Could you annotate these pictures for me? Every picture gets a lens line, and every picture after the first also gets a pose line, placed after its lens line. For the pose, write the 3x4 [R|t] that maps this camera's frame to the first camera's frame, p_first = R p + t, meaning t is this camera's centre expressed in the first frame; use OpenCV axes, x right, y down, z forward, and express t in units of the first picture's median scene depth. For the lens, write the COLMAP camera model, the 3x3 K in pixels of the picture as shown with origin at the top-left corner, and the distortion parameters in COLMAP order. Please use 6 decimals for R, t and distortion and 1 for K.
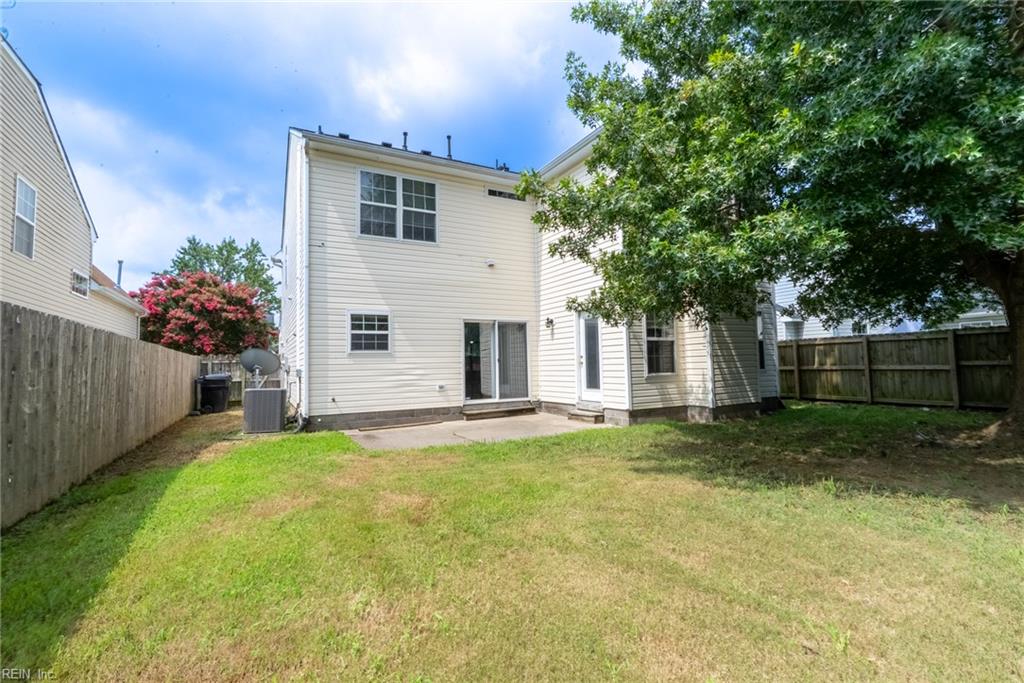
lens RADIAL K [[462.1, 0, 510.8], [0, 462.1, 338.4], [0, 0, 1]] dist [-0.005598, 0.000630]
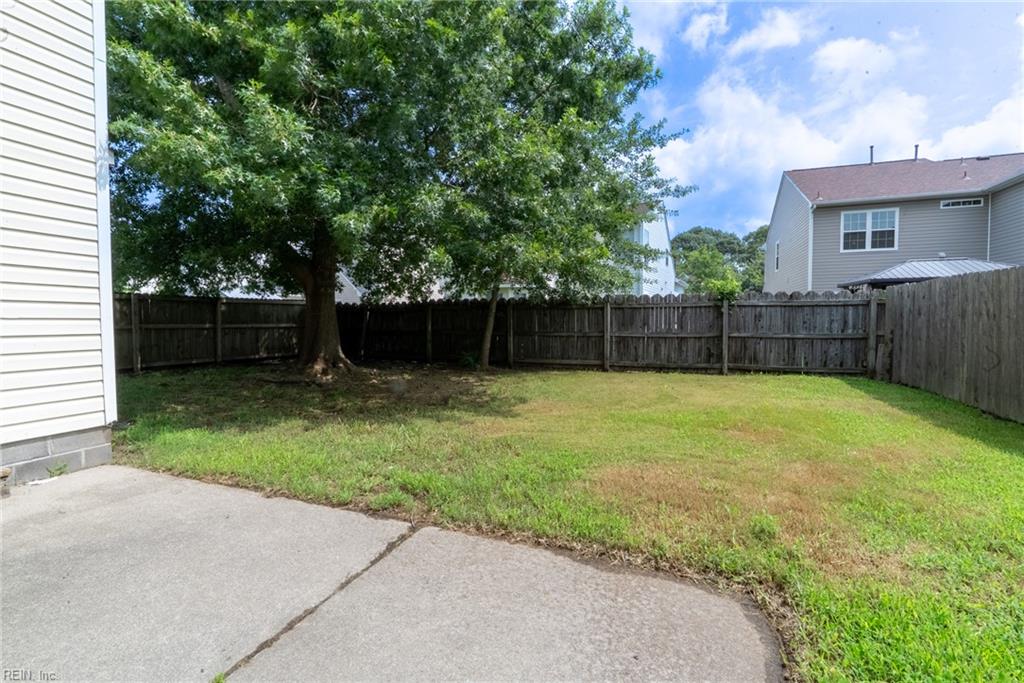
lens RADIAL K [[462.1, 0, 510.8], [0, 462.1, 338.4], [0, 0, 1]] dist [-0.005598, 0.000630]
pose [[-0.650000, -0.003599, 0.759926, -0.273843], [-0.029832, 0.999339, -0.020784, 0.061842], [-0.759349, -0.036180, -0.649677, 0.857809]]
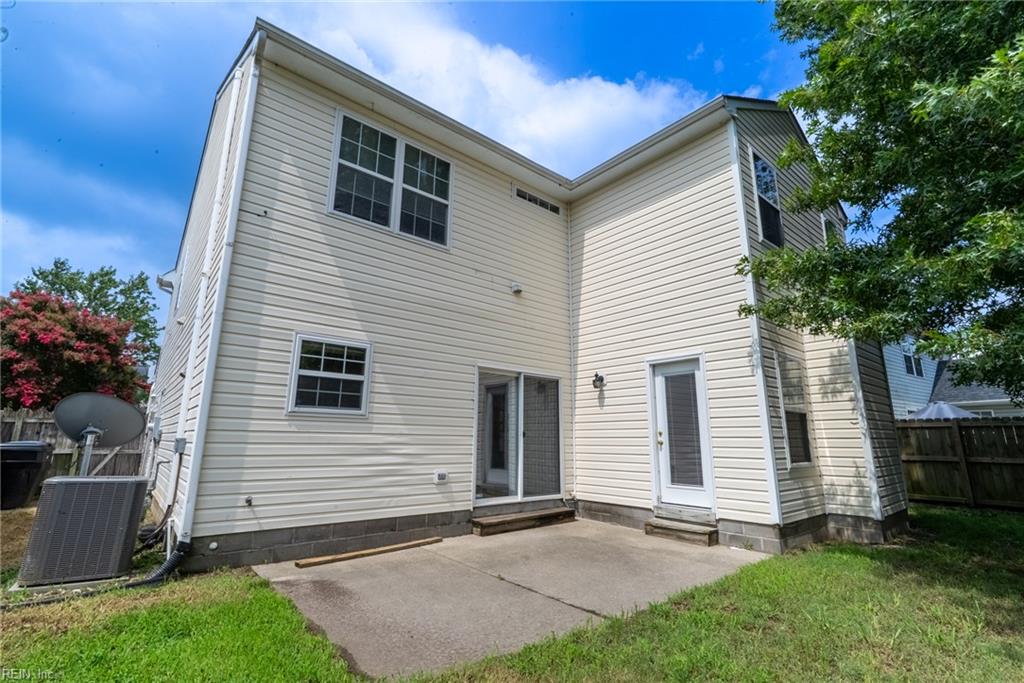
lens RADIAL K [[462.1, 0, 510.8], [0, 462.1, 338.4], [0, 0, 1]] dist [-0.005598, 0.000630]
pose [[0.980482, 0.073520, 0.182343, -0.185684], [-0.043005, 0.985191, -0.165979, 0.024733], [-0.191846, 0.154897, 0.969124, 0.381249]]
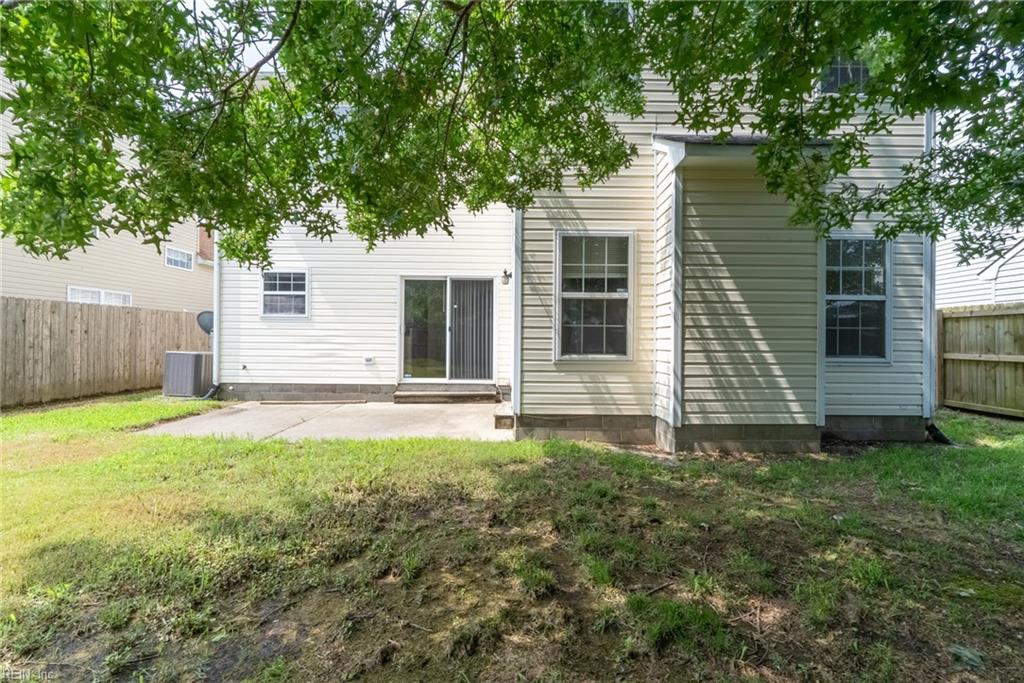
lens RADIAL K [[462.1, 0, 510.8], [0, 462.1, 338.4], [0, 0, 1]] dist [-0.005598, 0.000630]
pose [[0.876793, 0.030214, -0.479919, 0.462979], [-0.001303, 0.998170, 0.060461, 0.018011], [0.480867, -0.052386, 0.875227, 0.409224]]
